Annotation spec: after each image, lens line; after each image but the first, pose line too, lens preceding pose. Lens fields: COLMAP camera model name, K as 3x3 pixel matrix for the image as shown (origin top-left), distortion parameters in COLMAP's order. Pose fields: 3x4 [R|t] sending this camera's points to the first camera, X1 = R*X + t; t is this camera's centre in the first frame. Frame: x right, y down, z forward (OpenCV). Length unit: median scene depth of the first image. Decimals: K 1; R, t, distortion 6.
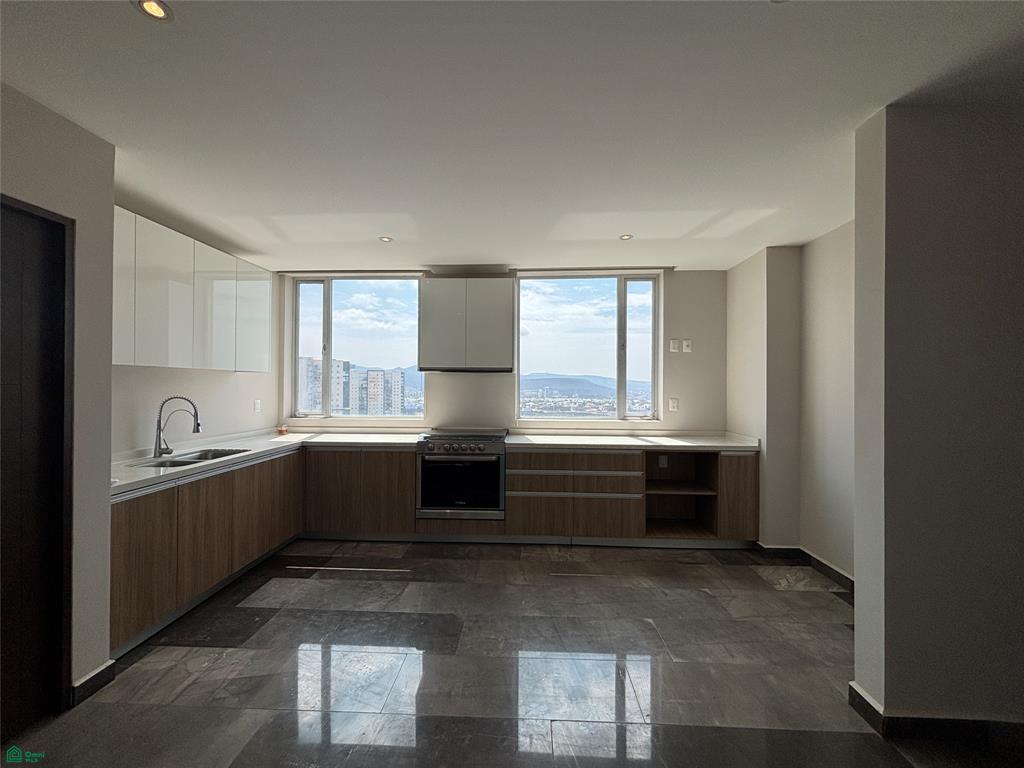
lens RADIAL K [[414.5, 0, 512.0], [0, 414.5, 383.8], [0, 0, 1]] dist [-0.000530, -0.000162]
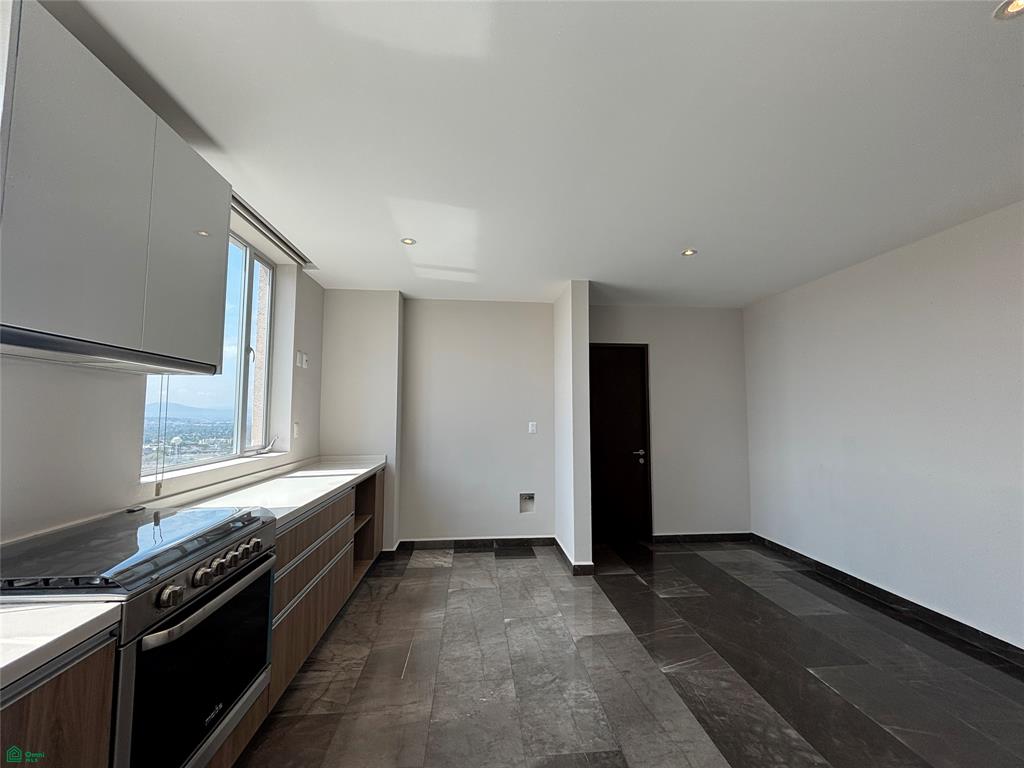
lens RADIAL K [[414.5, 0, 511.6], [0, 414.5, 383.5], [0, 0, 1]] dist [-0.000530, -0.000162]
pose [[-0.121003, 0.063730, 0.990604, -0.690476], [-0.005313, 0.997881, -0.064847, 0.011187], [-0.992638, -0.013110, -0.120408, 0.968669]]
